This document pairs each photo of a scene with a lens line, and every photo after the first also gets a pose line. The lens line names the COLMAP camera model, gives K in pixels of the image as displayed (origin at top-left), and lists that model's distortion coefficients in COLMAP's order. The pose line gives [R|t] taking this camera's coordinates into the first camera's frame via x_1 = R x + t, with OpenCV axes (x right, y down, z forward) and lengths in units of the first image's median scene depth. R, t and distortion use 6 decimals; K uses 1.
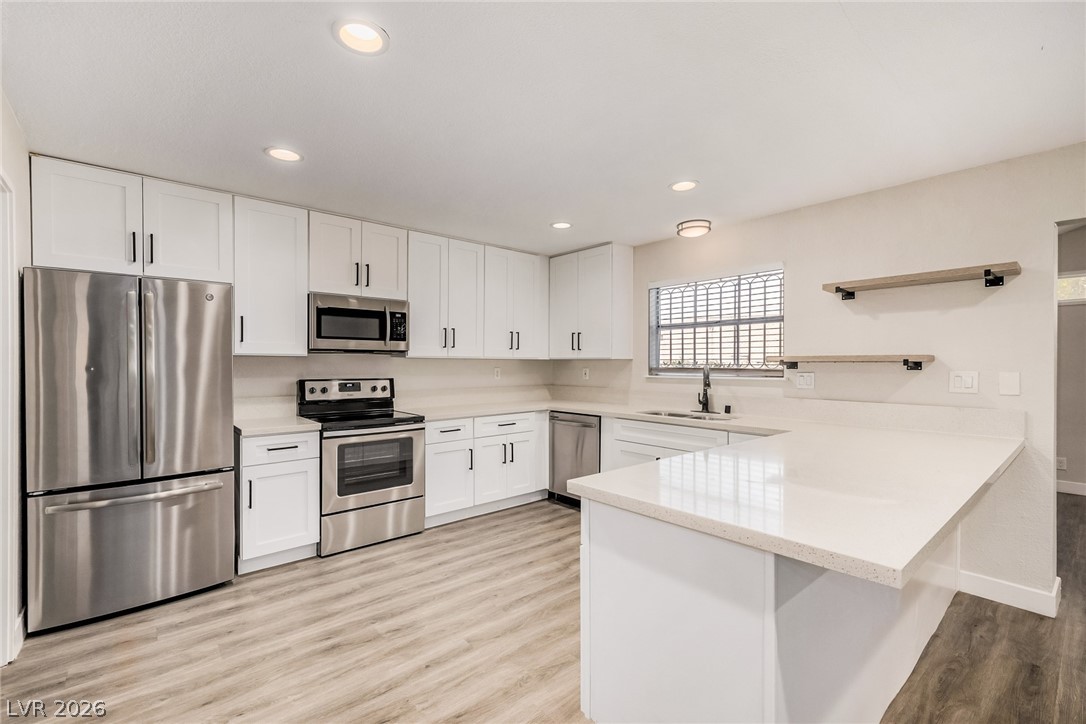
lens RADIAL K [[460.9, 0, 535.1], [0, 460.9, 370.3], [0, 0, 1]] dist [0.001885, 0.000415]
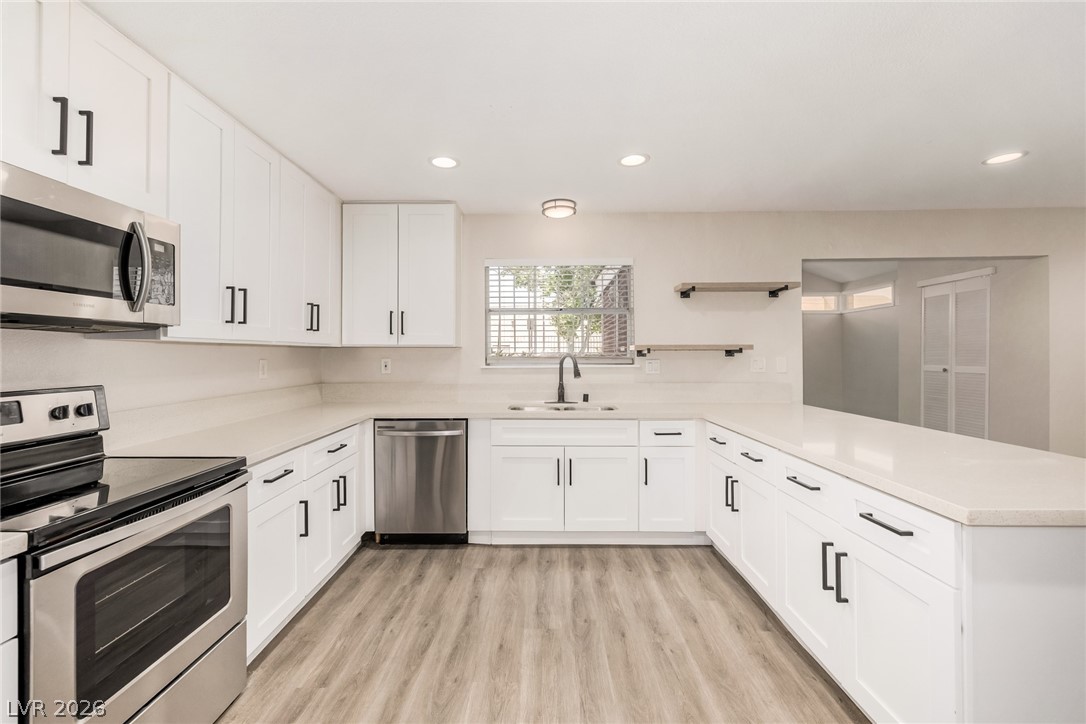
lens RADIAL K [[460.9, 0, 536.9], [0, 460.9, 353.7], [0, 0, 1]] dist [0.001885, 0.000415]
pose [[0.663469, -0.004175, 0.748192, -0.395067], [0.014312, 0.999872, -0.007112, -0.005106], [-0.748067, 0.015426, 0.663444, 0.418696]]
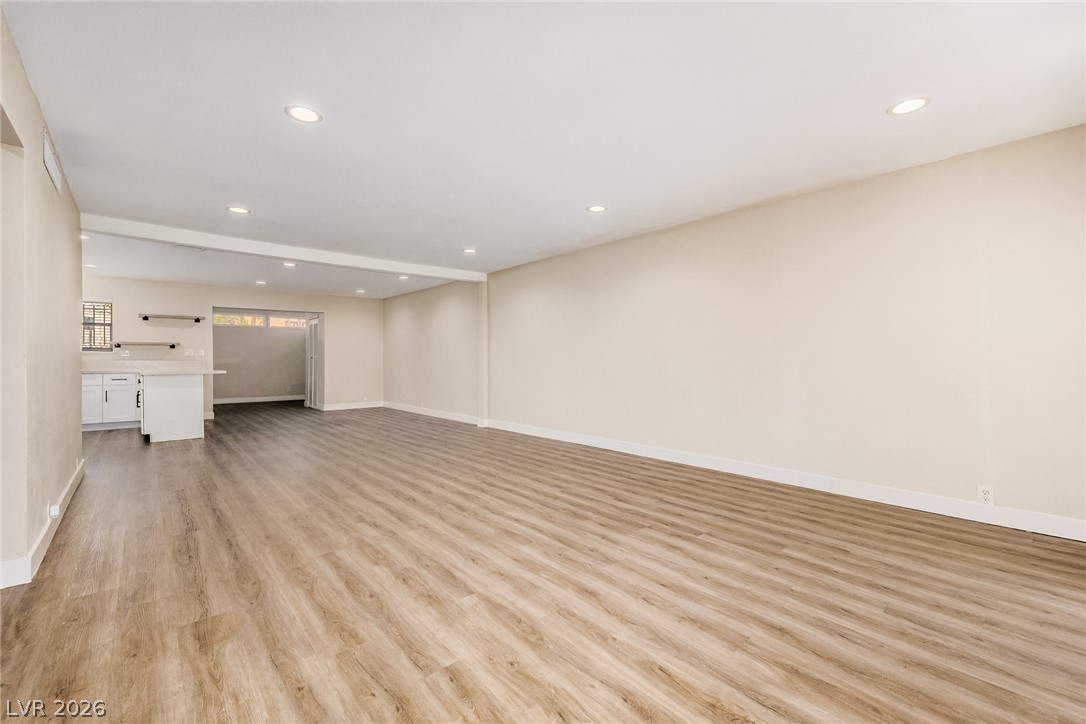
lens RADIAL K [[460.9, 0, 565.1], [0, 460.9, 362.8], [0, 0, 1]] dist [0.001885, 0.000415]
pose [[-0.017998, -0.011503, 0.999772, -1.613273], [0.011846, 0.999861, 0.011718, 0.065600], [-0.999768, 0.012054, -0.017860, -1.068178]]
